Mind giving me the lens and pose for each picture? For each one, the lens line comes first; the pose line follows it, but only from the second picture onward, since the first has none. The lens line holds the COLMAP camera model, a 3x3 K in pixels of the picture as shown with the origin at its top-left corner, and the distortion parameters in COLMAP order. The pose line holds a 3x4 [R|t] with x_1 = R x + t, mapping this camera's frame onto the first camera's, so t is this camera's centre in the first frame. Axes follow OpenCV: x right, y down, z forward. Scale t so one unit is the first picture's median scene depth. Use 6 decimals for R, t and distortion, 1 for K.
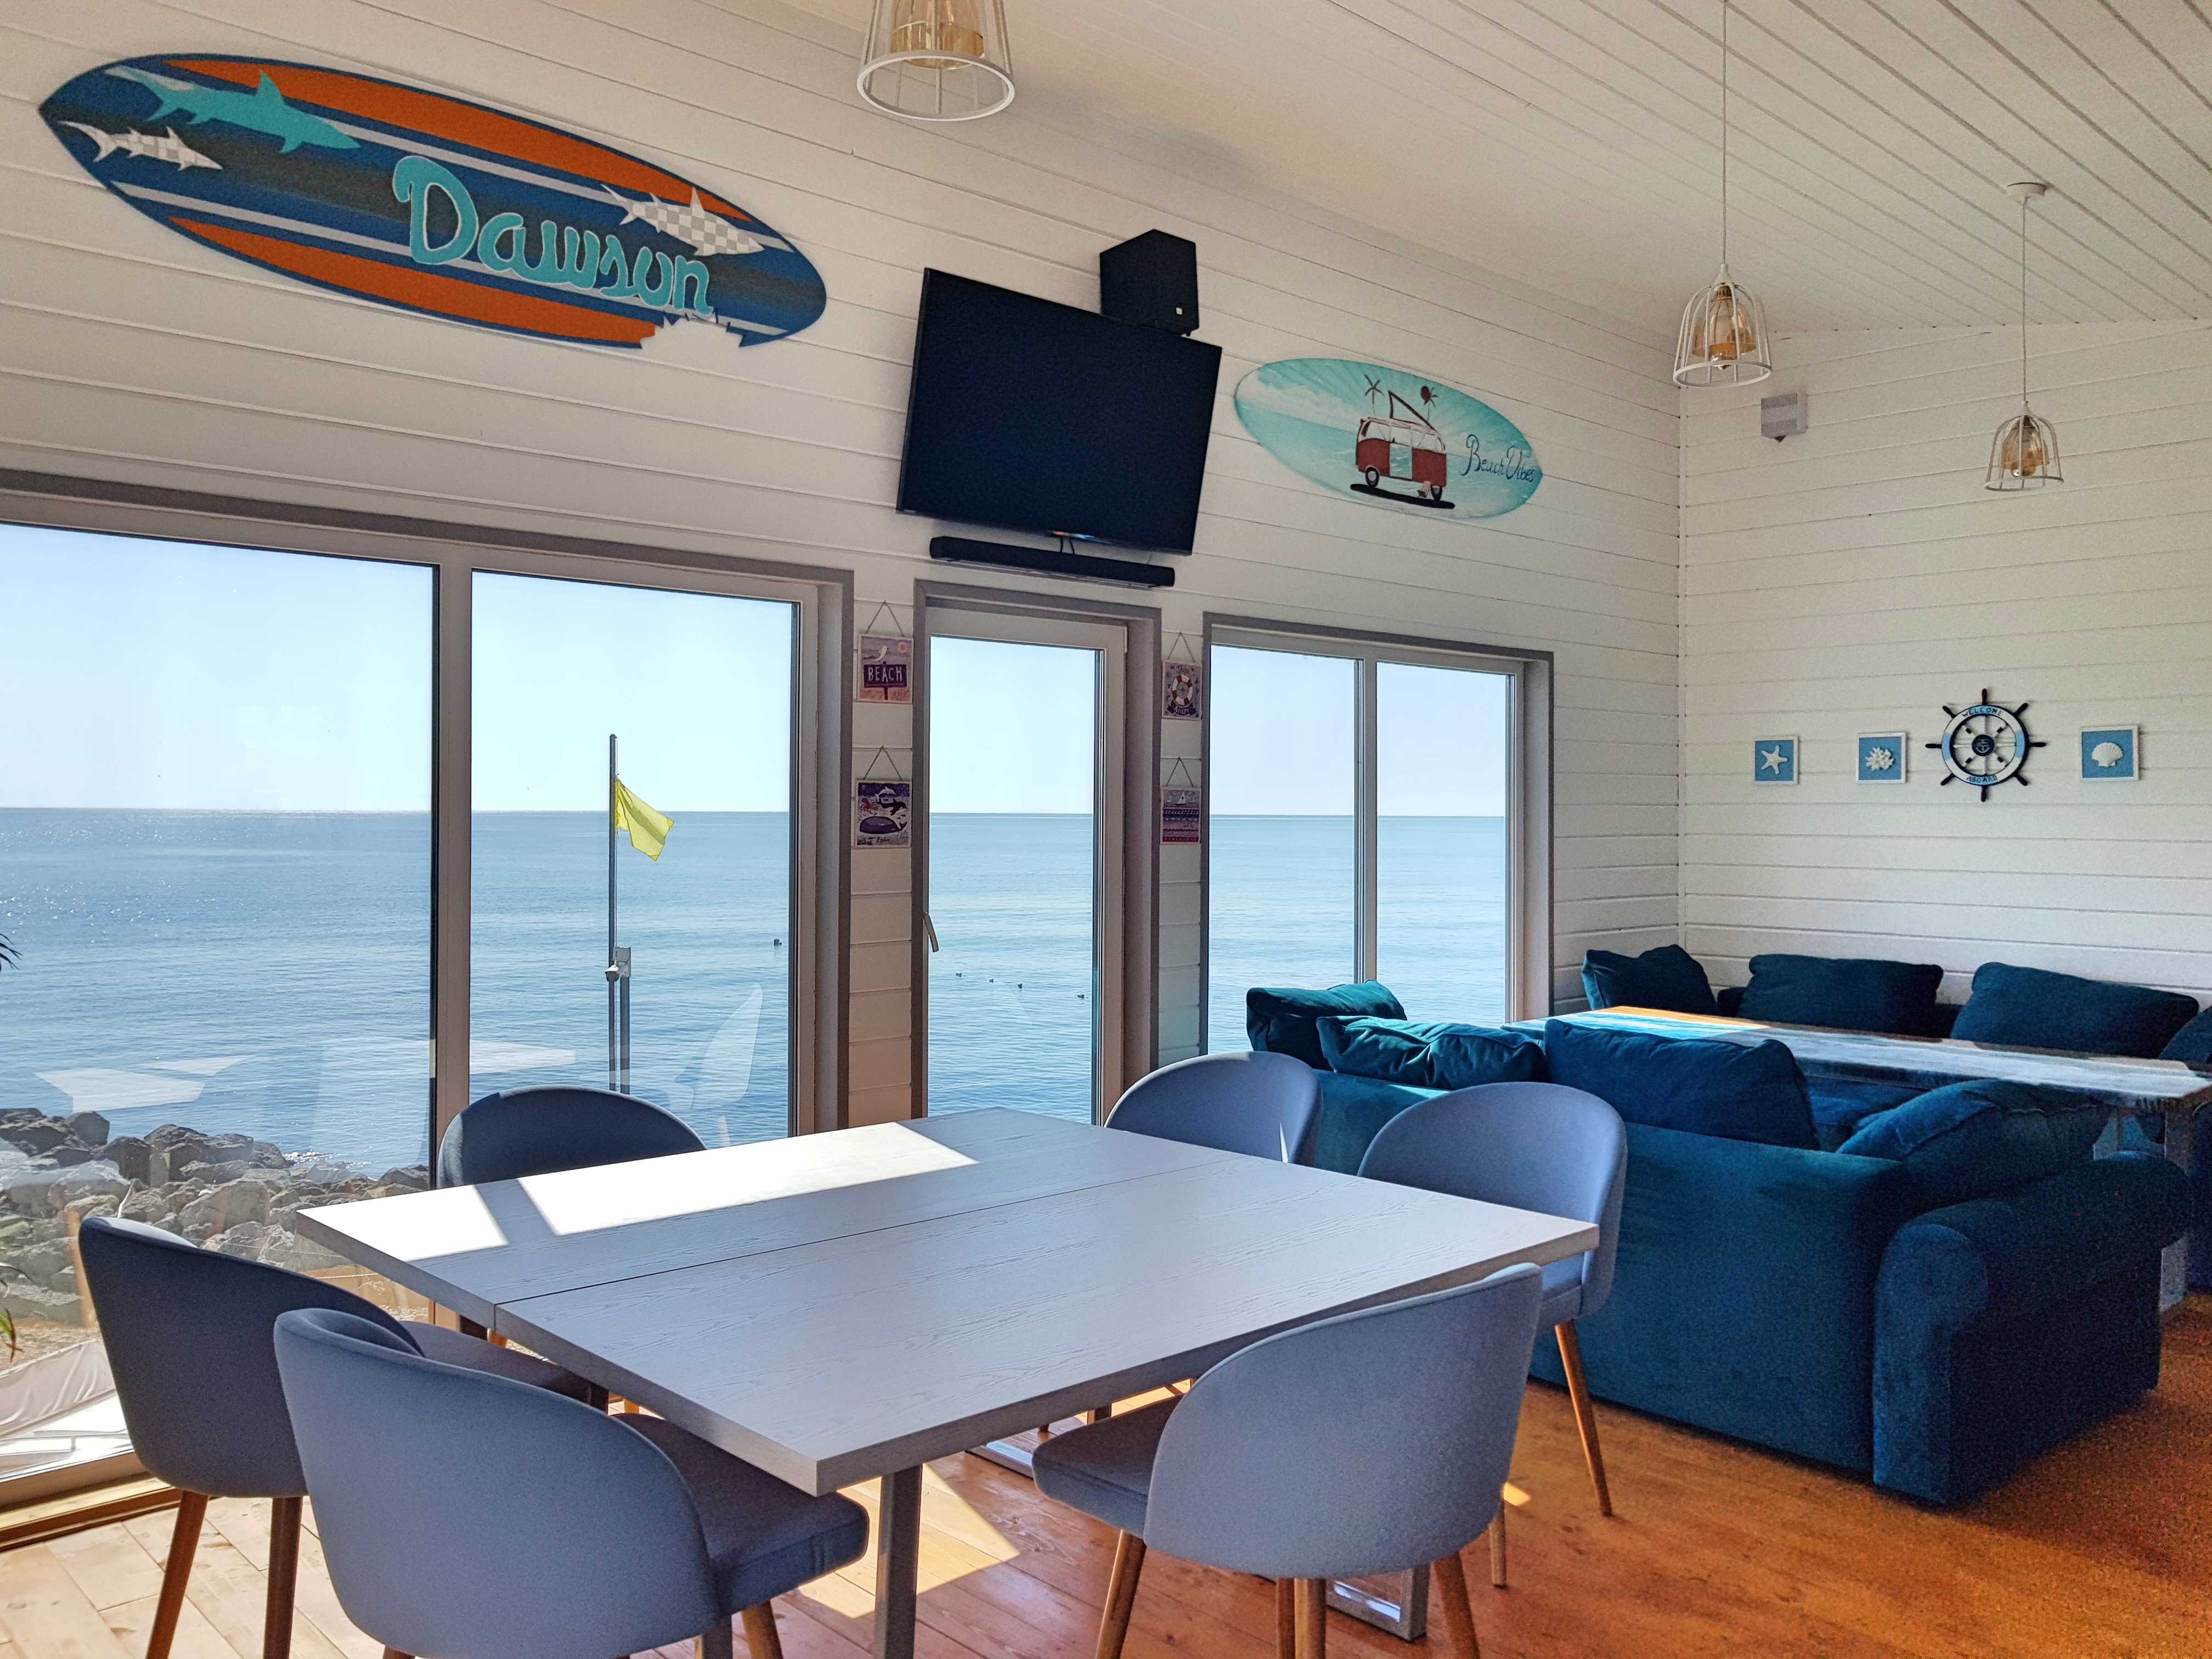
lens RADIAL K [[1750.2, 0, 1106.0], [0, 1750.2, 829.5], [0, 0, 1]] dist [-0.008348, -0.003672]
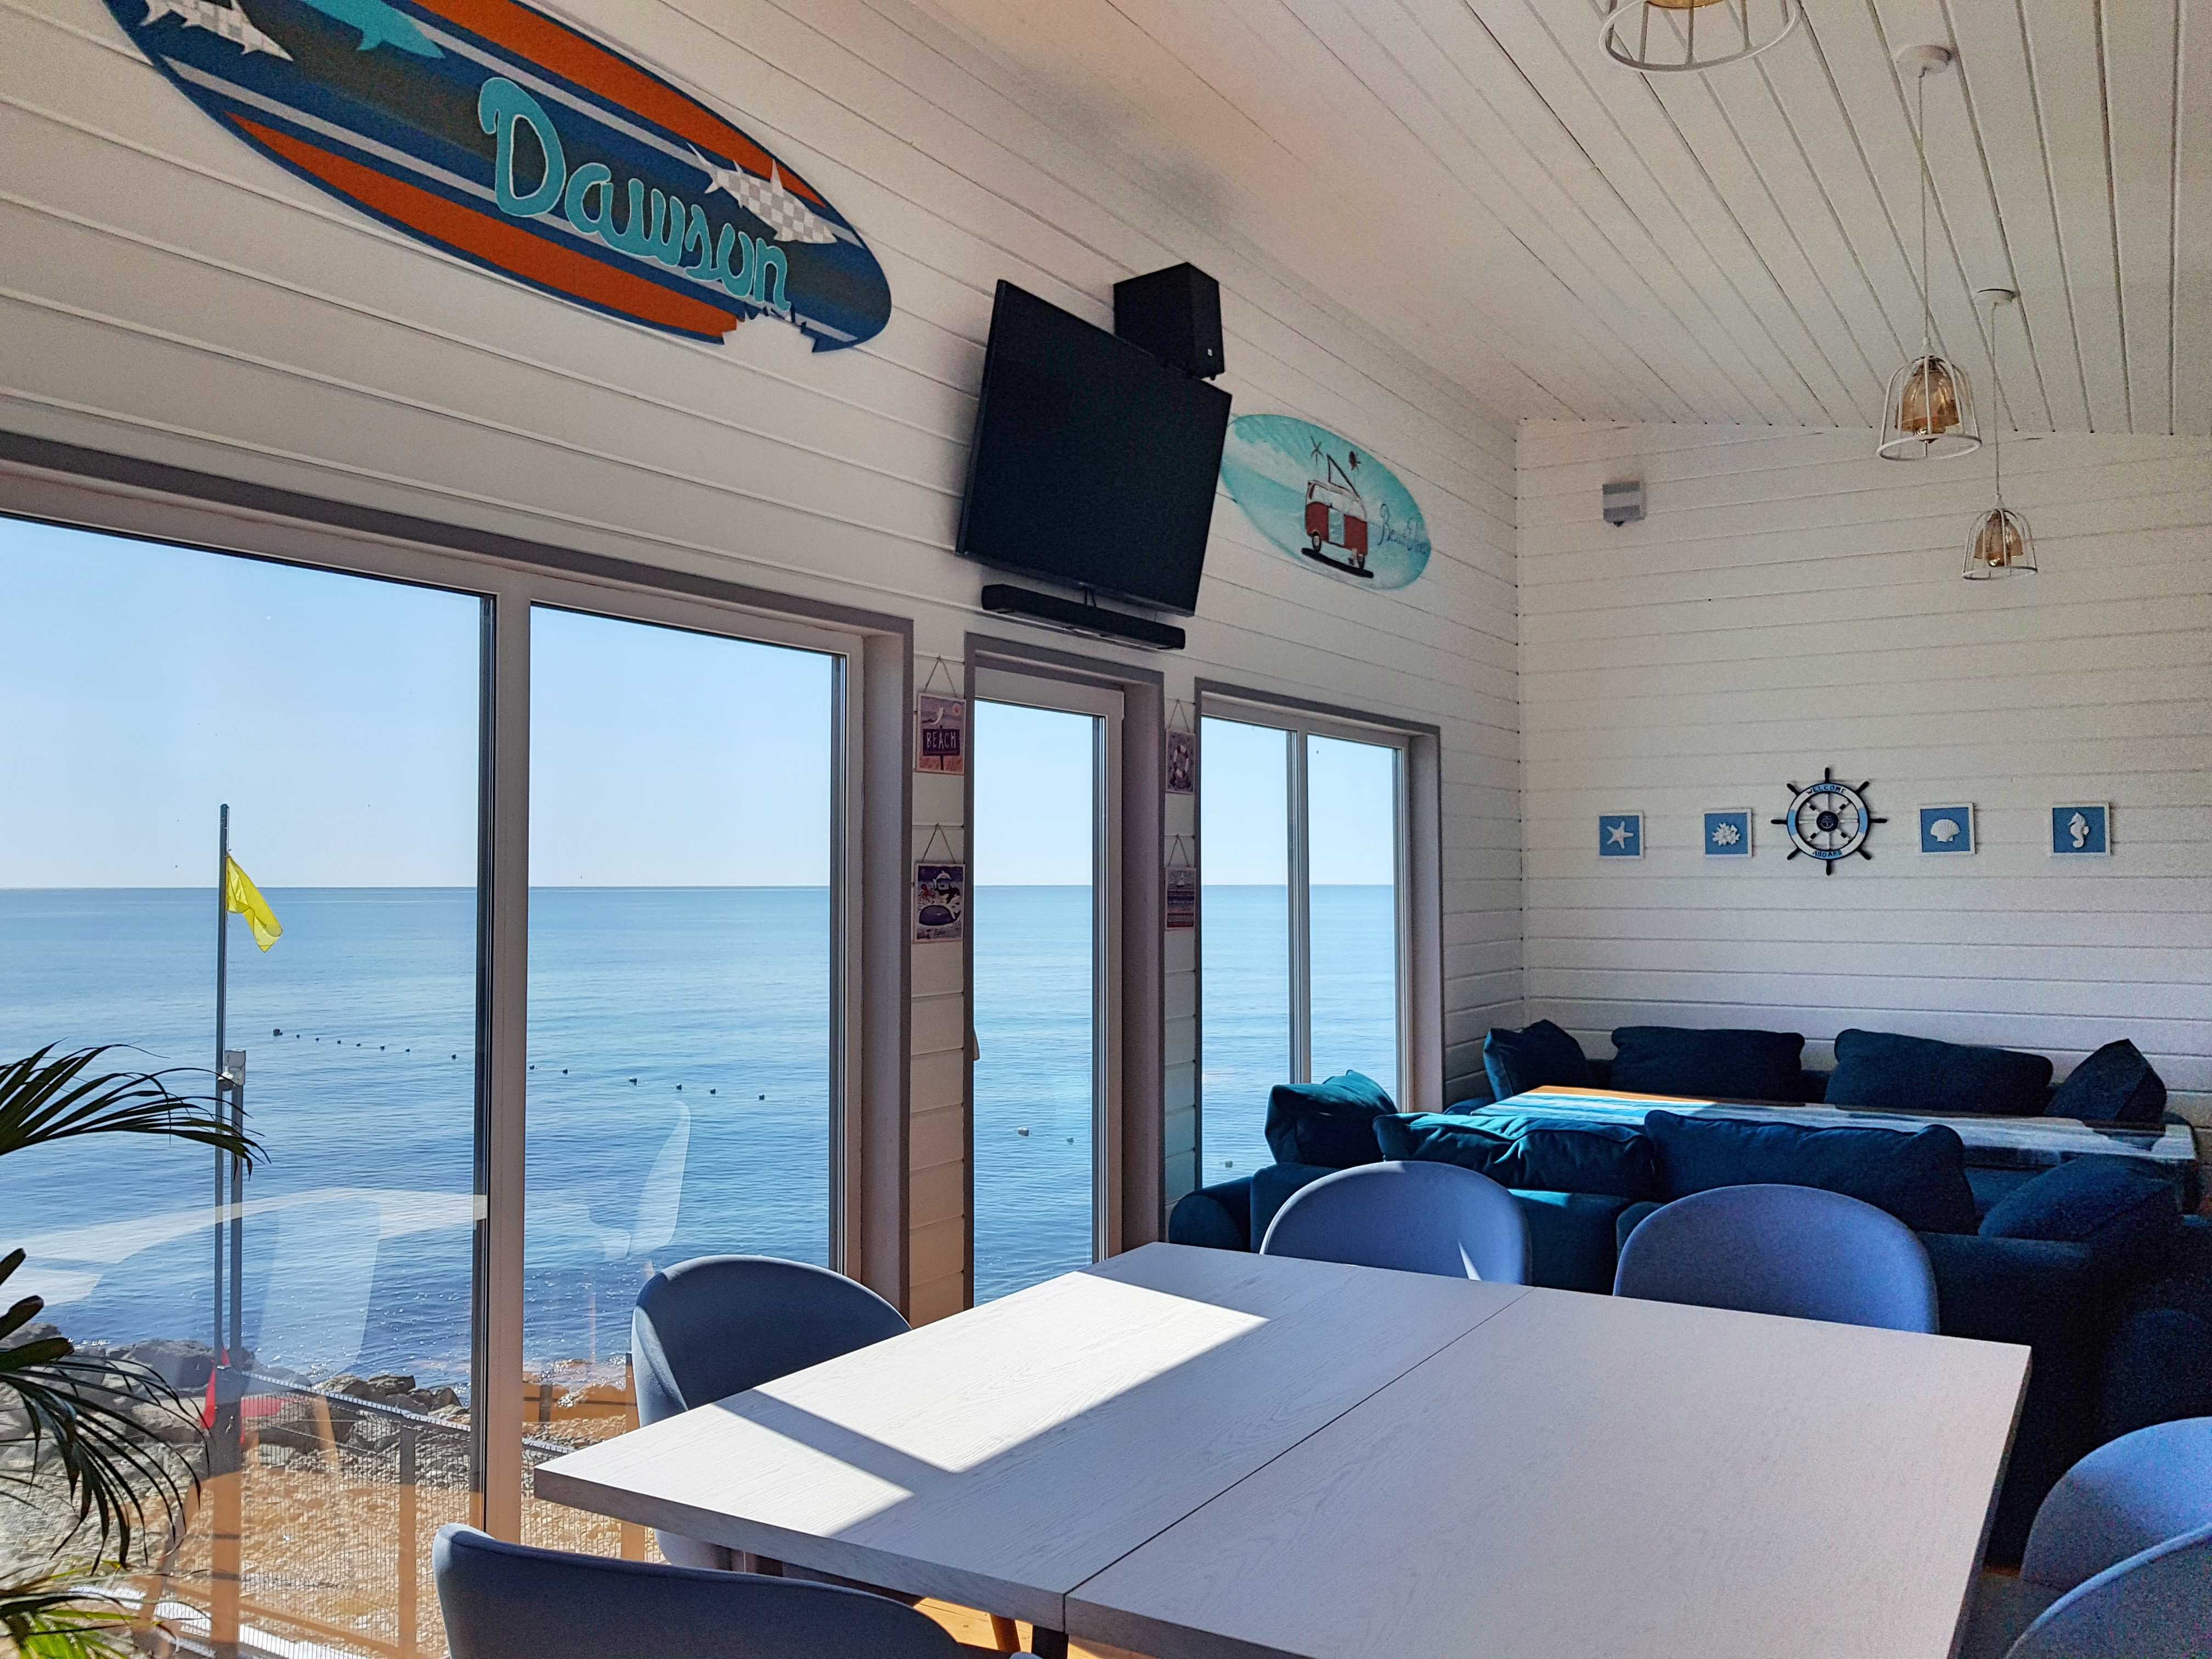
lens RADIAL K [[1750.2, 0, 1106.0], [0, 1750.2, 829.5], [0, 0, 1]] dist [-0.008348, -0.003672]
pose [[0.964417, -0.000207, 0.264385, -0.265581], [0.010892, 0.999182, -0.038949, -0.009765], [-0.264160, 0.040443, 0.963631, 0.140639]]
